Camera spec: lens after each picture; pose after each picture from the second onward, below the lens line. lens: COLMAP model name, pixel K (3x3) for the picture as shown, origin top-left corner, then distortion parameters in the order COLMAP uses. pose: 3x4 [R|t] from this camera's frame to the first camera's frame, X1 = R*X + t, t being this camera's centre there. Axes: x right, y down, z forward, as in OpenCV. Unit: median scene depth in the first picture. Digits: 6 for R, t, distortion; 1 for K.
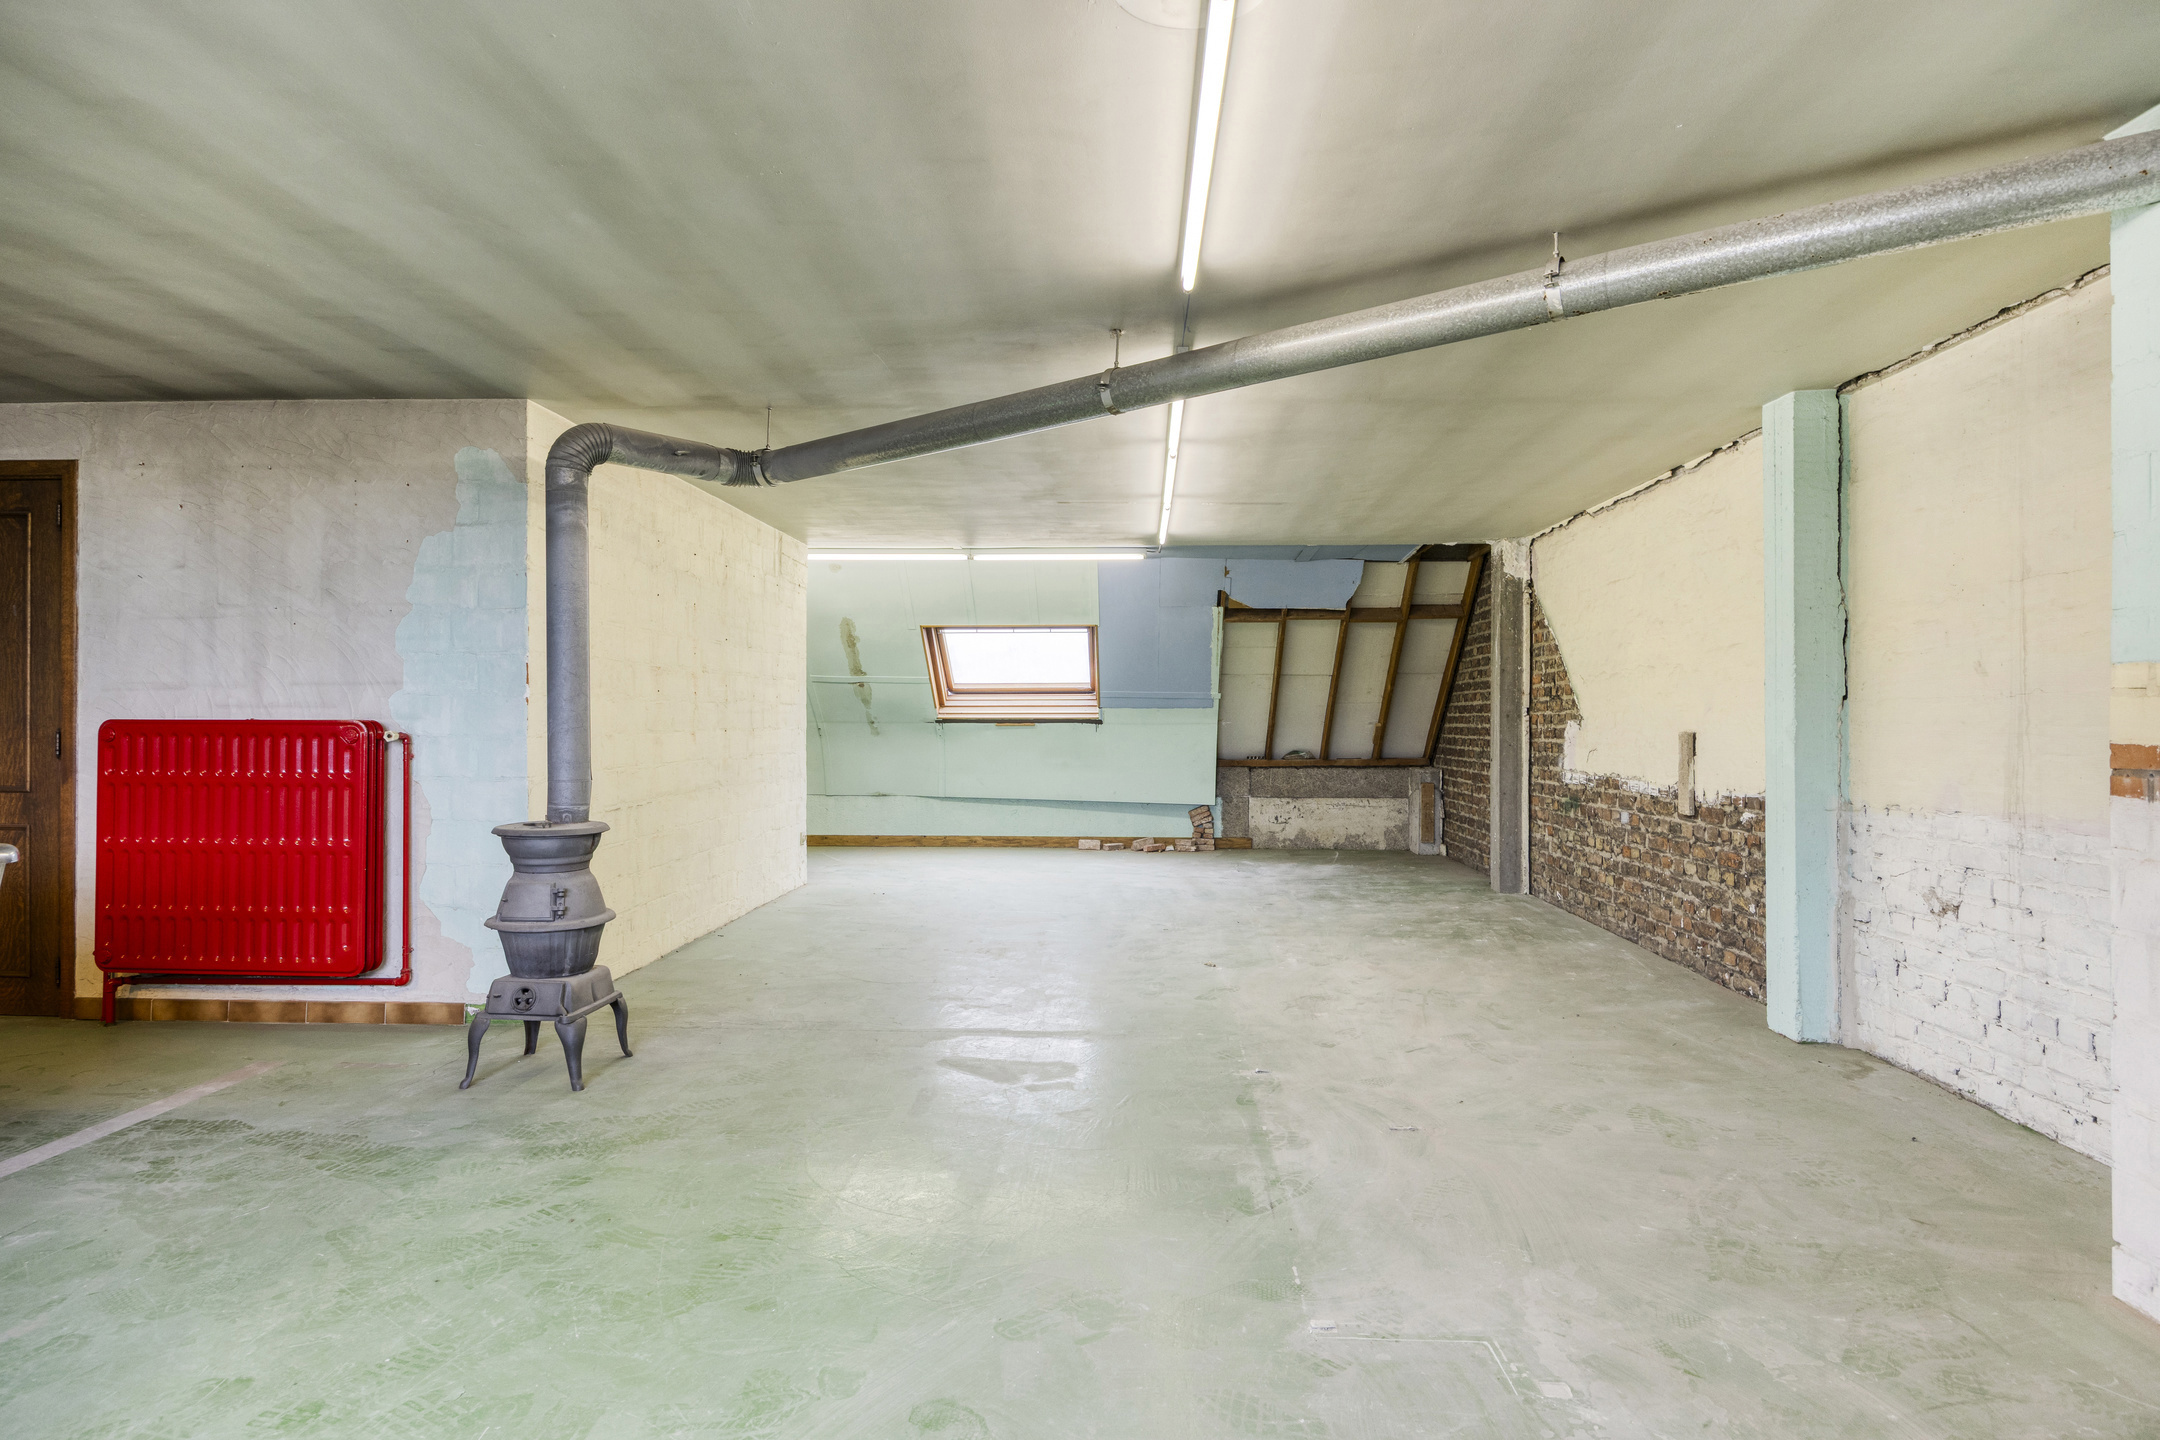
lens RADIAL K [[1138.5, 0, 1090.5], [0, 1138.5, 719.4], [0, 0, 1]] dist [-0.001383, -0.001420]
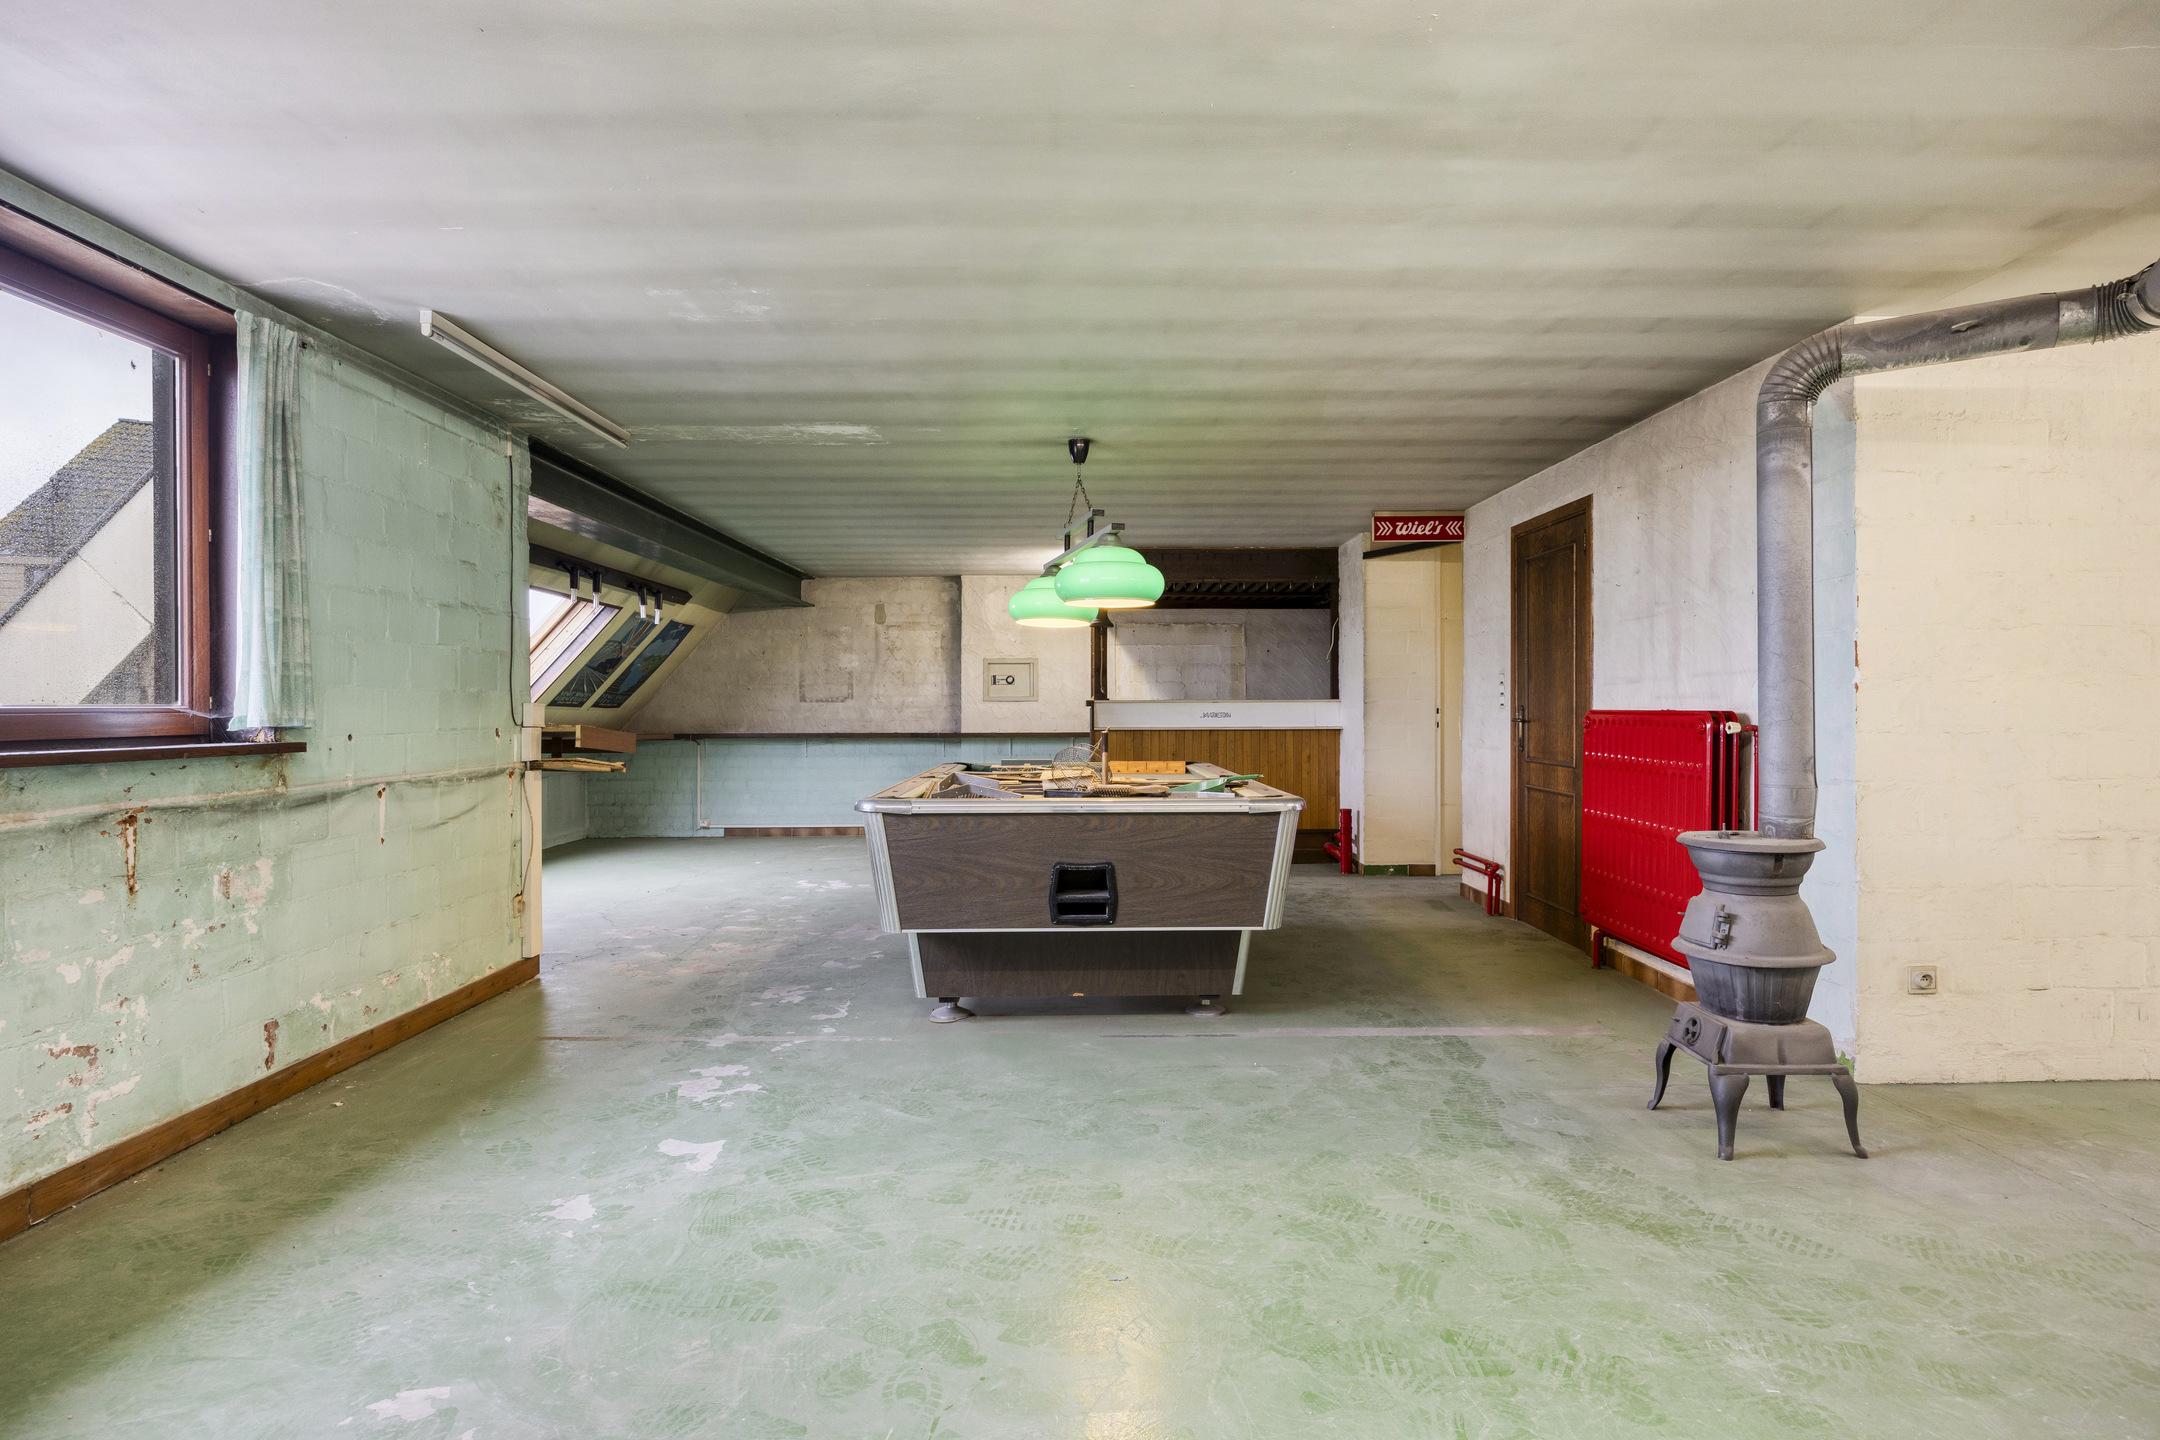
lens RADIAL K [[1138.5, 0, 1098.2], [0, 1138.5, 712.7], [0, 0, 1]] dist [-0.001383, -0.001420]
pose [[0.071314, 0.003221, -0.997449, 0.371010], [-0.000075, 0.999995, 0.003224, -0.000775], [0.997454, -0.000155, 0.071314, 0.531278]]
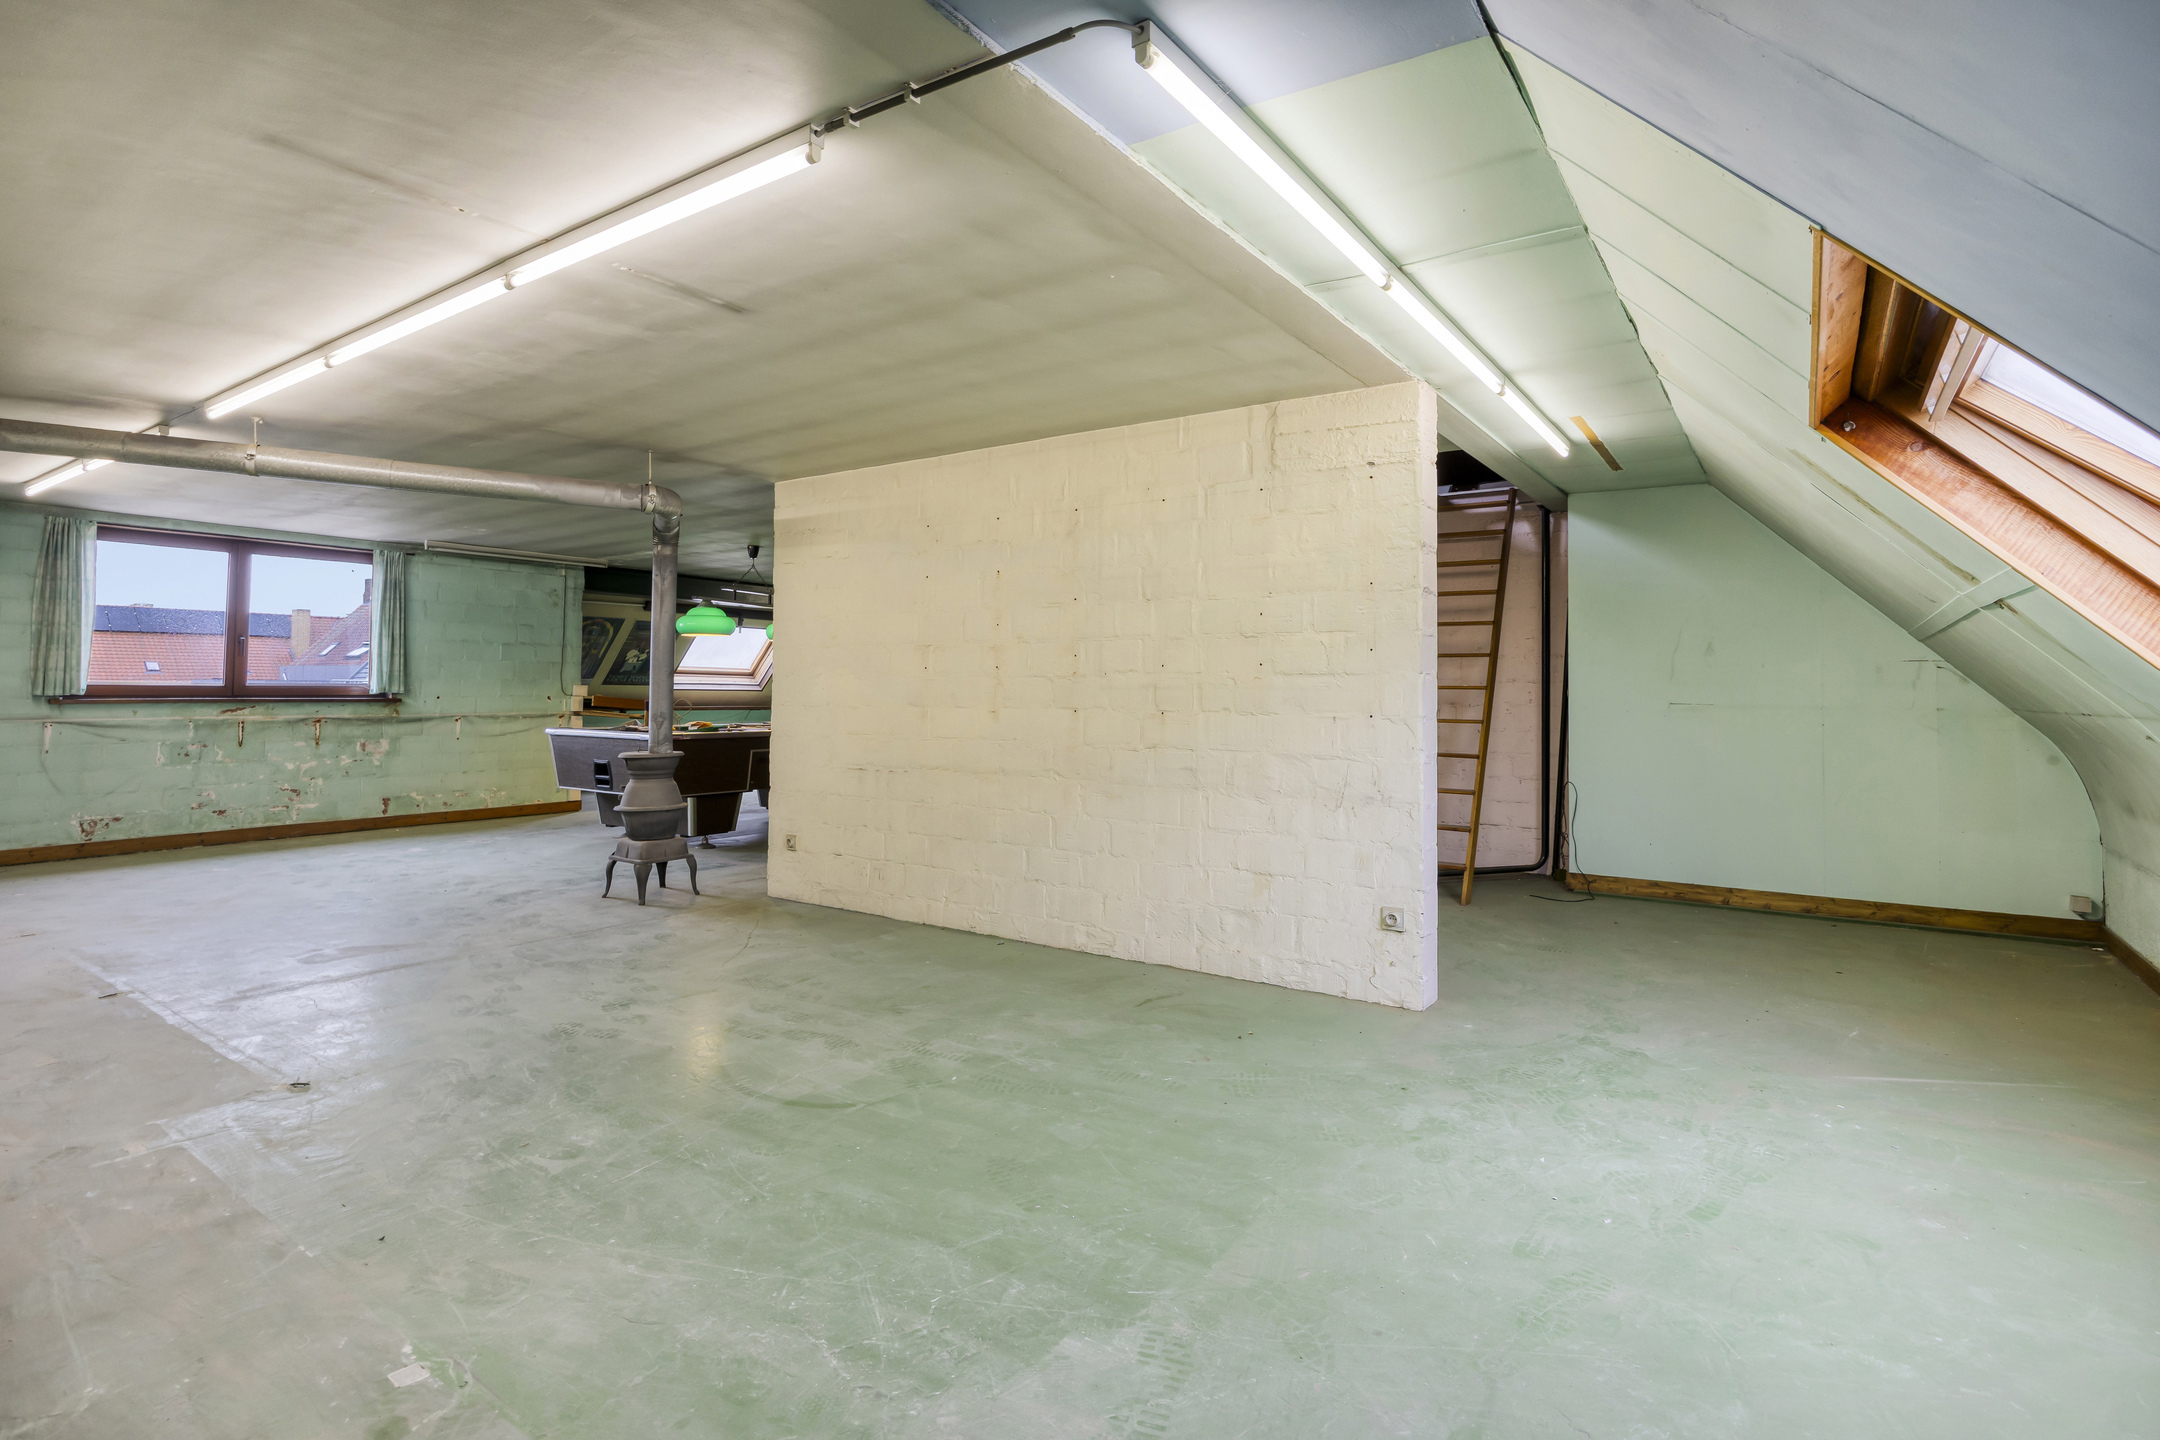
lens RADIAL K [[1034.0, 0, 1104.3], [0, 1034.0, 653.7], [0, 0, 1]] dist [-0.012857, 0.000152]
pose [[-0.519398, -0.034966, -0.853817, 0.553410], [-0.009594, 0.999338, -0.035089, -0.008371], [0.854479, -0.010034, -0.519390, 2.438359]]
